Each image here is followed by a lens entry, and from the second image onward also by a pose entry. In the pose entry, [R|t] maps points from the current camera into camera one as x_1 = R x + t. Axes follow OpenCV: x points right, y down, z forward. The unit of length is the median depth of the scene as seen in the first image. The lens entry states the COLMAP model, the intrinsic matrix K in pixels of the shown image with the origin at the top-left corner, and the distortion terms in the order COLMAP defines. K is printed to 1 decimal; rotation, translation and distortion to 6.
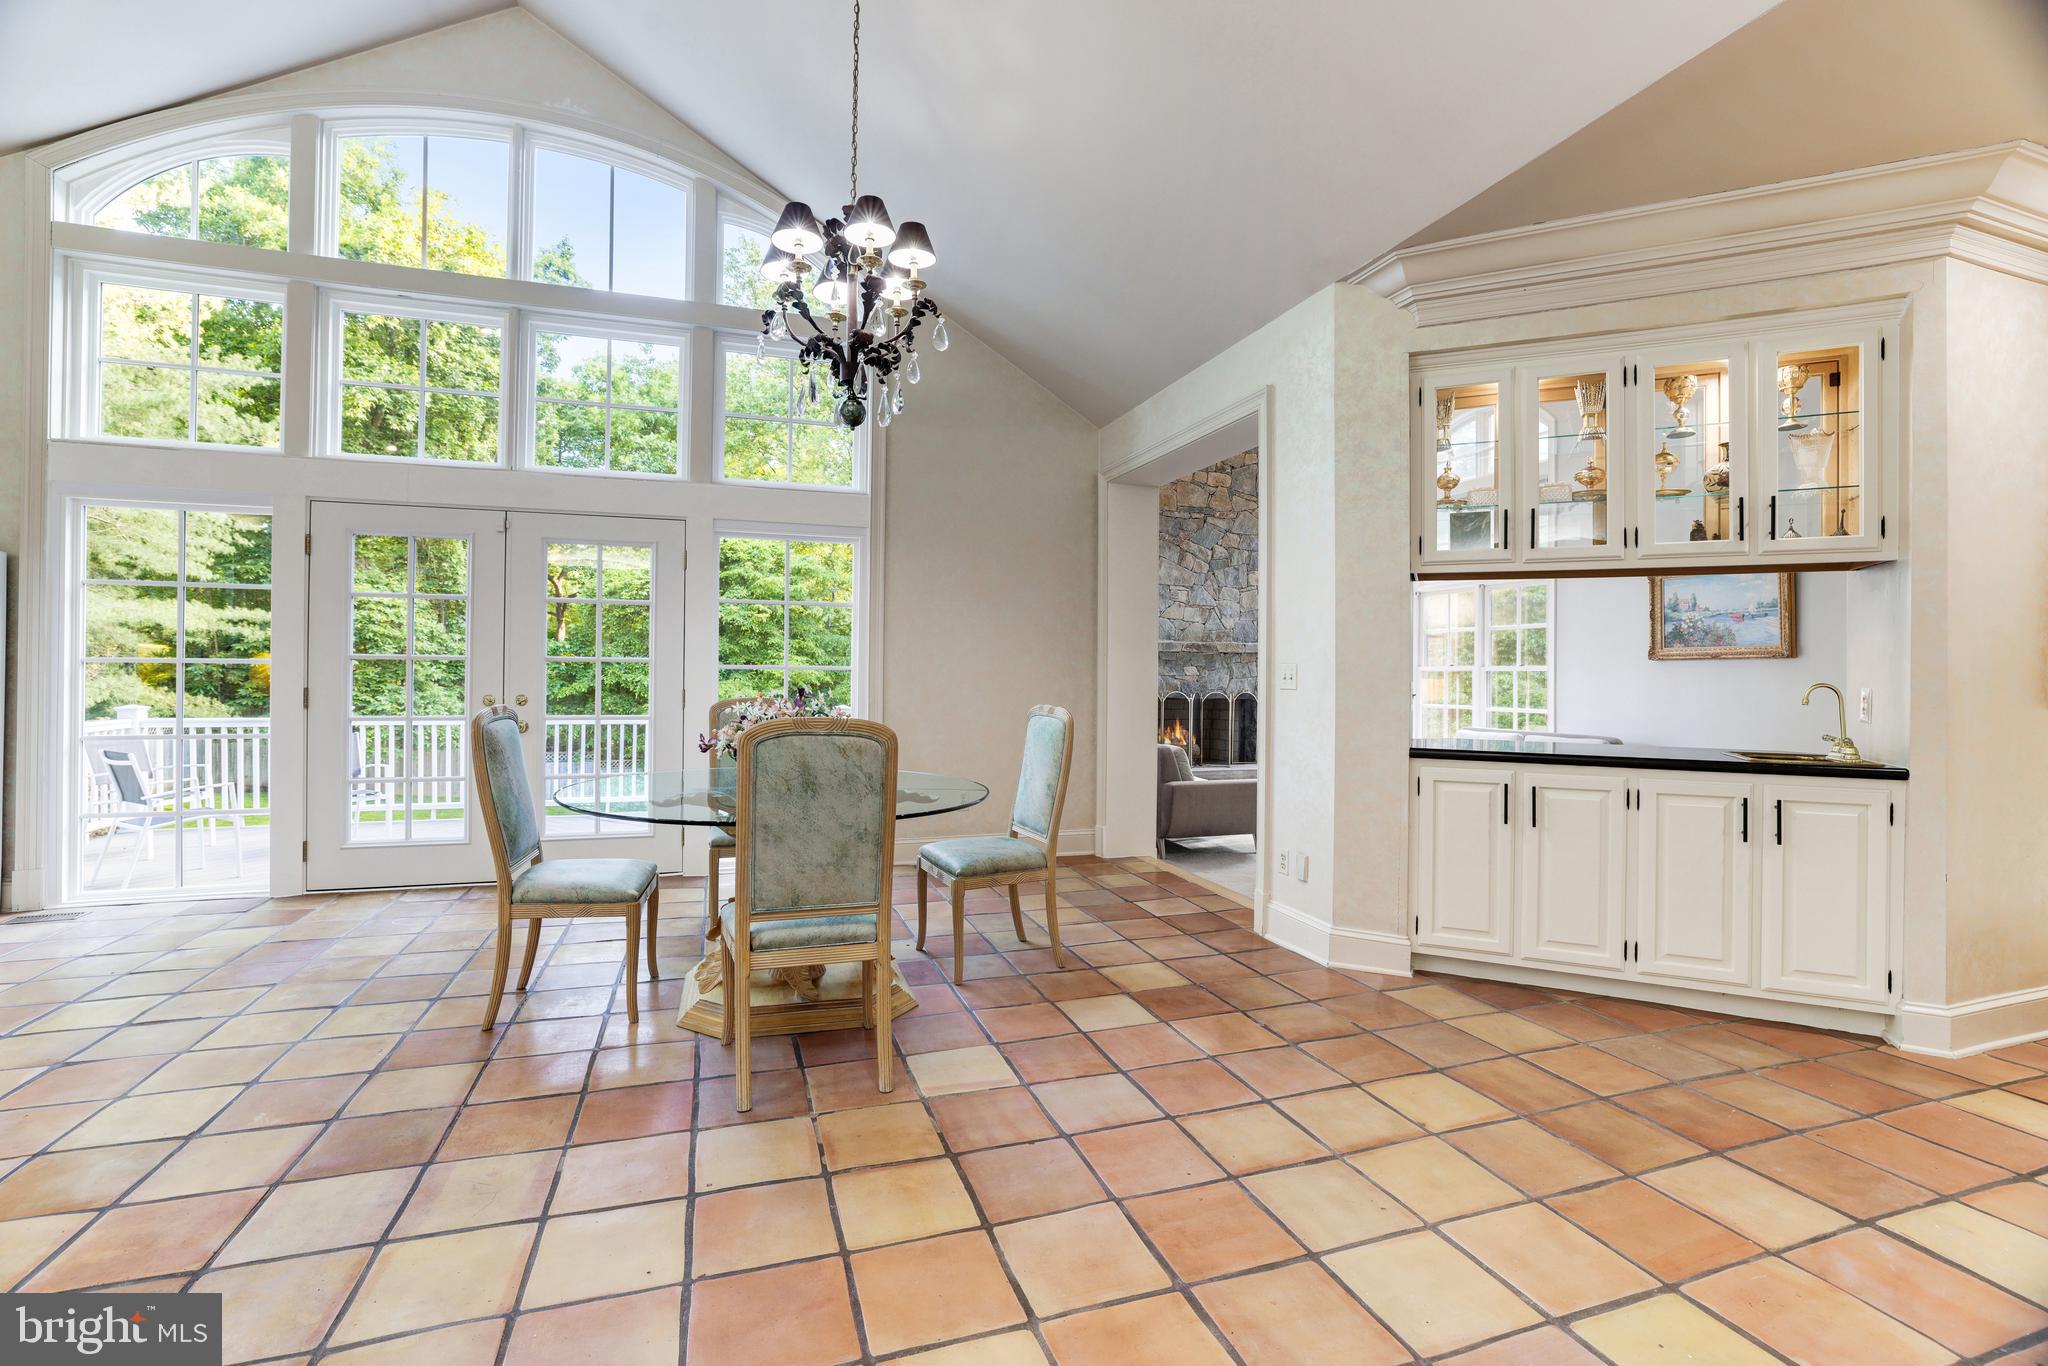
lens RADIAL K [[885.2, 0, 1016.7], [0, 885.2, 670.9], [0, 0, 1]] dist [-0.048606, 0.019140]
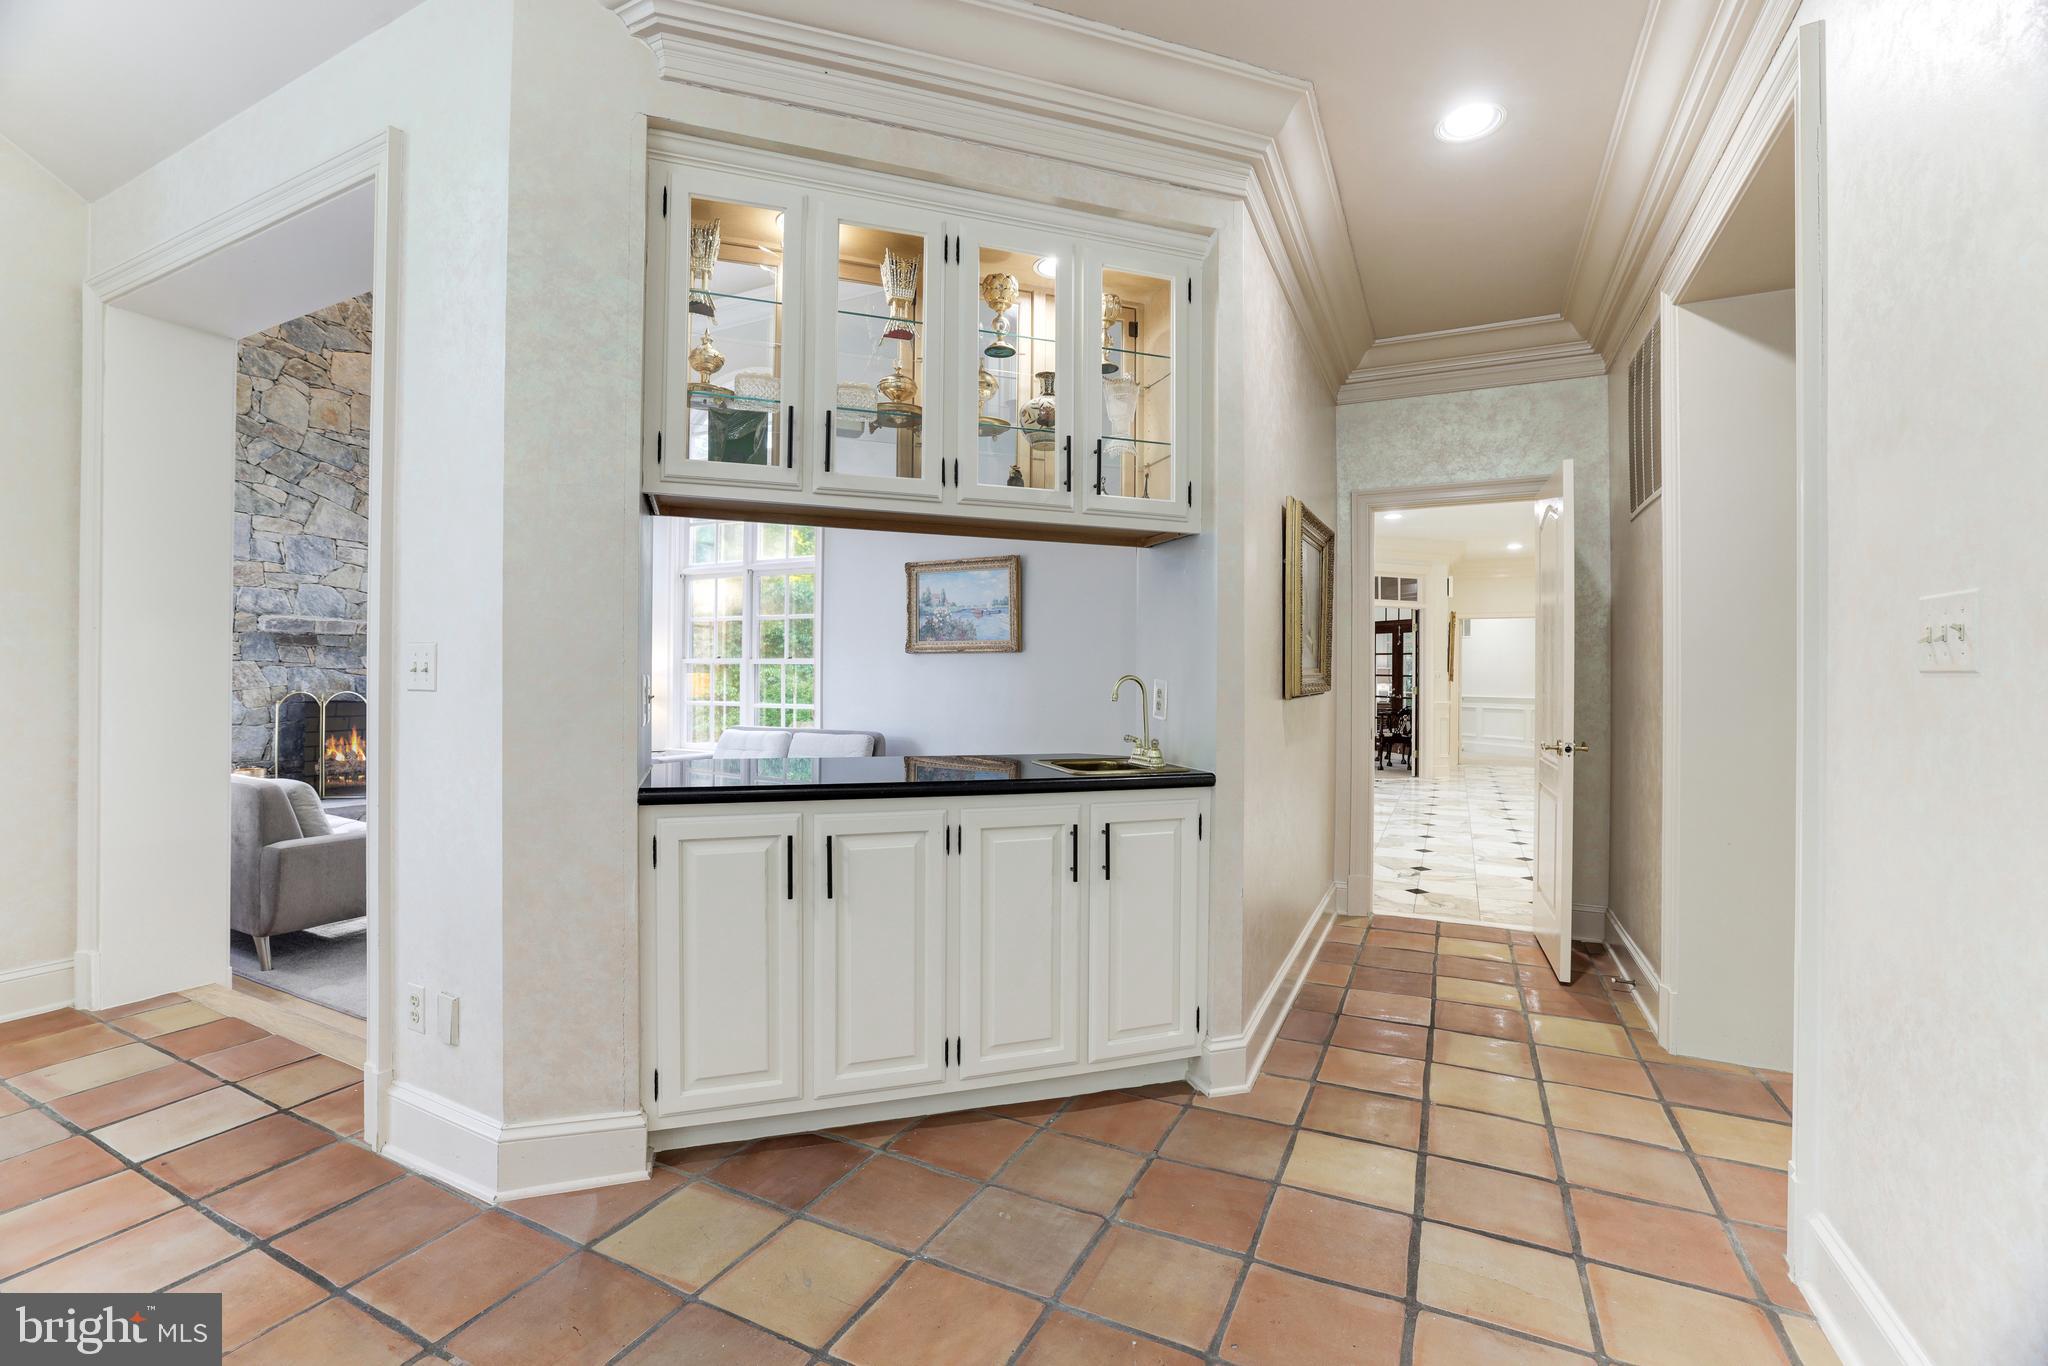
lens RADIAL K [[885.2, 0, 1016.7], [0, 885.2, 670.9], [0, 0, 1]] dist [-0.048606, 0.019140]
pose [[0.707546, -0.000935, 0.706667, 0.212080], [-0.003683, 0.999981, 0.005011, 0.005404], [-0.706658, -0.006148, 0.707529, 0.406820]]
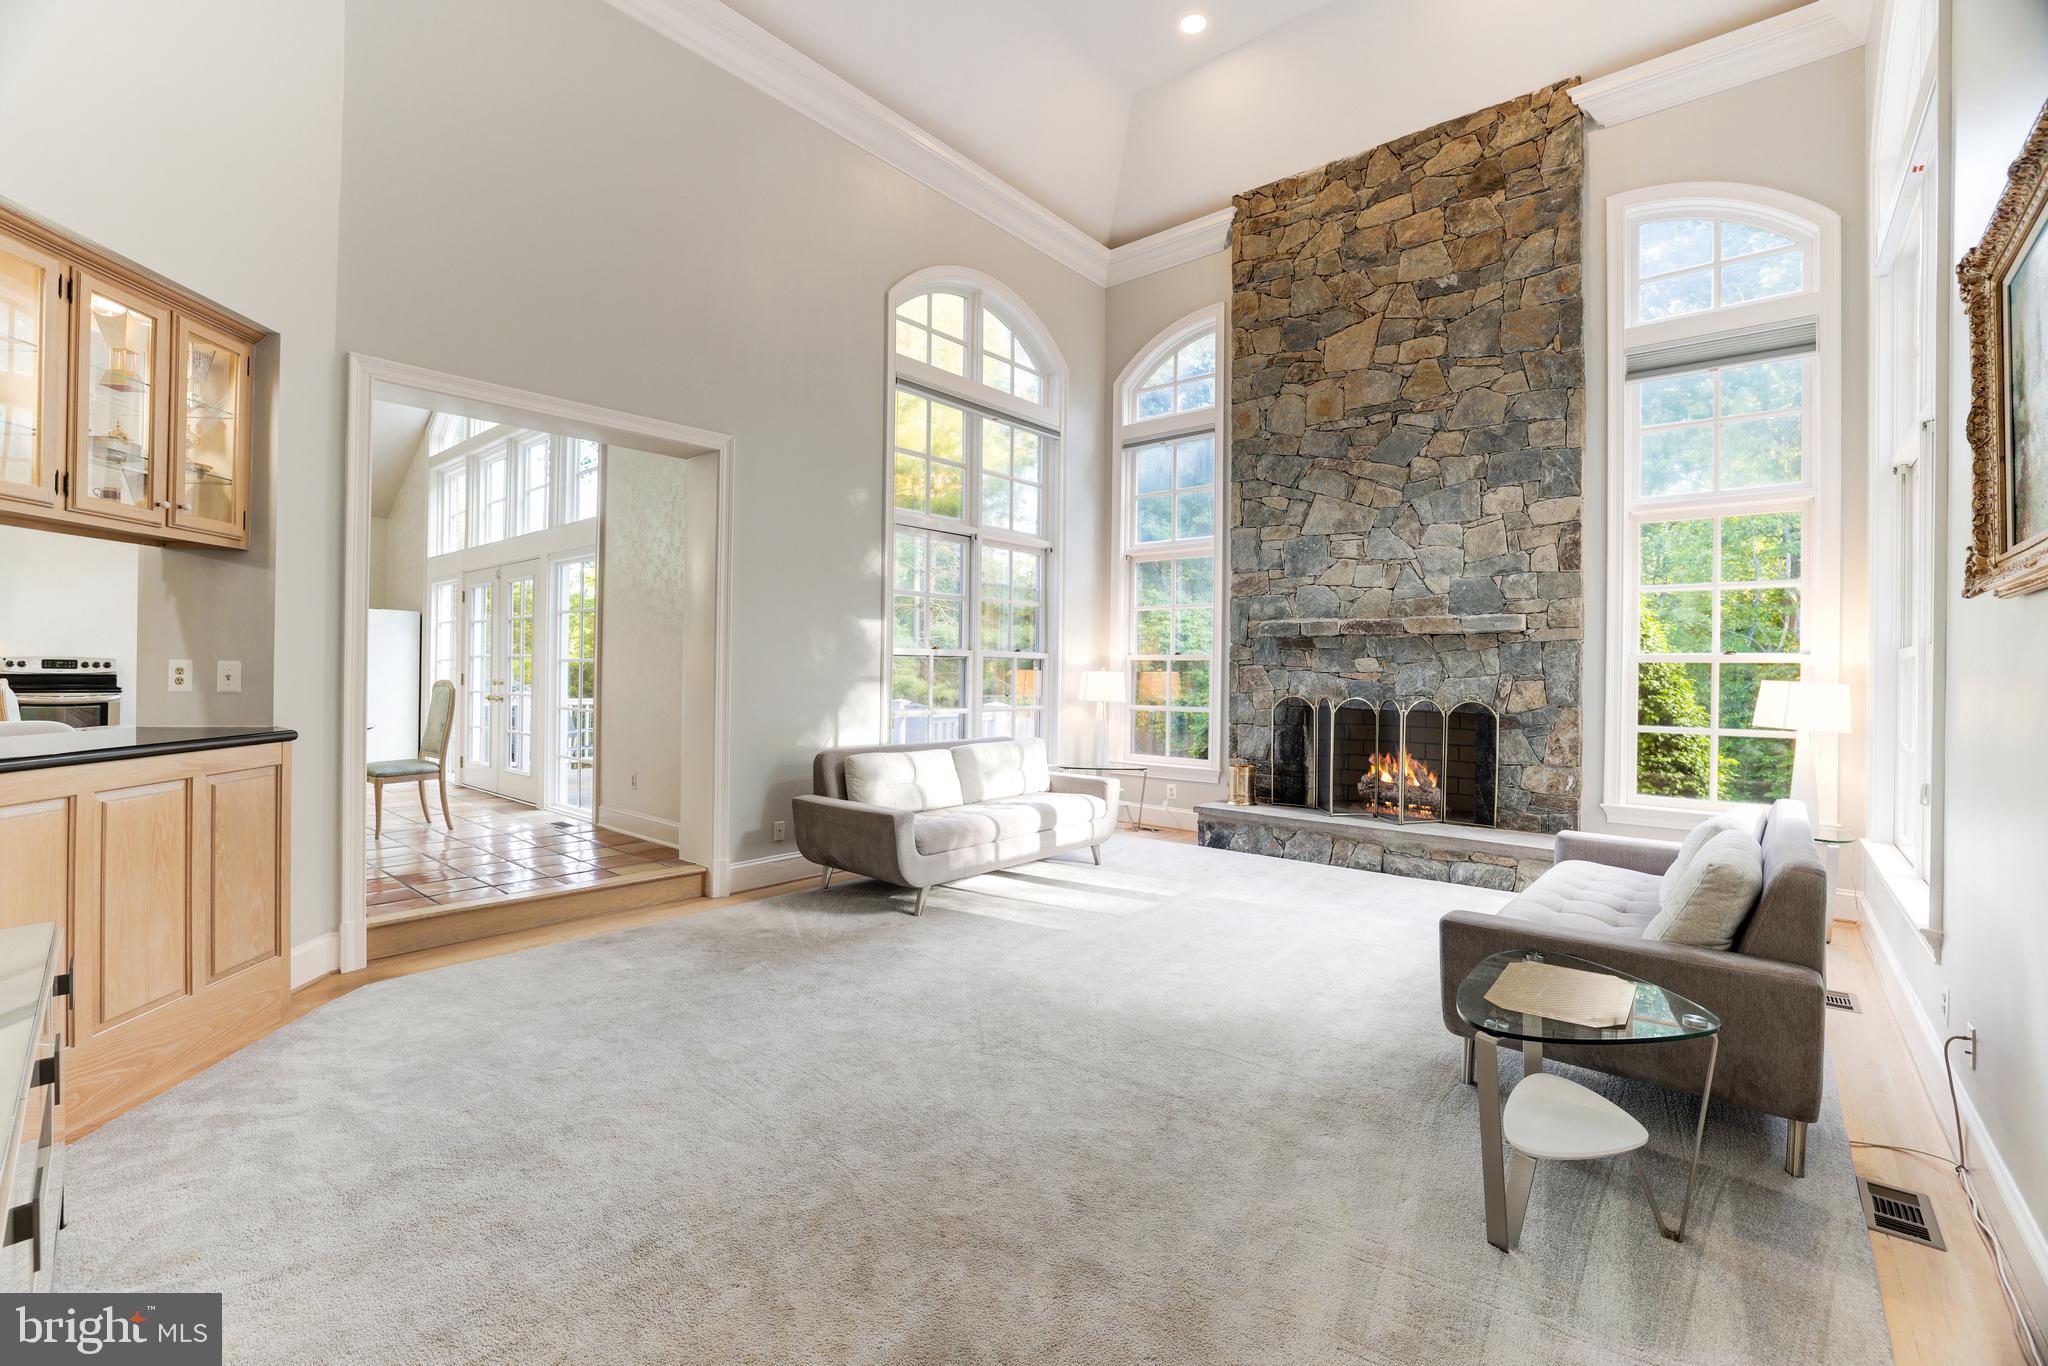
lens RADIAL K [[885.2, 0, 1016.7], [0, 885.2, 670.9], [0, 0, 1]] dist [-0.048606, 0.019140]
pose [[0.508071, -0.002157, -0.861312, 1.856584], [-0.002667, 0.999988, -0.004078, 0.023312], [0.861311, 0.004369, 0.508059, 1.403759]]
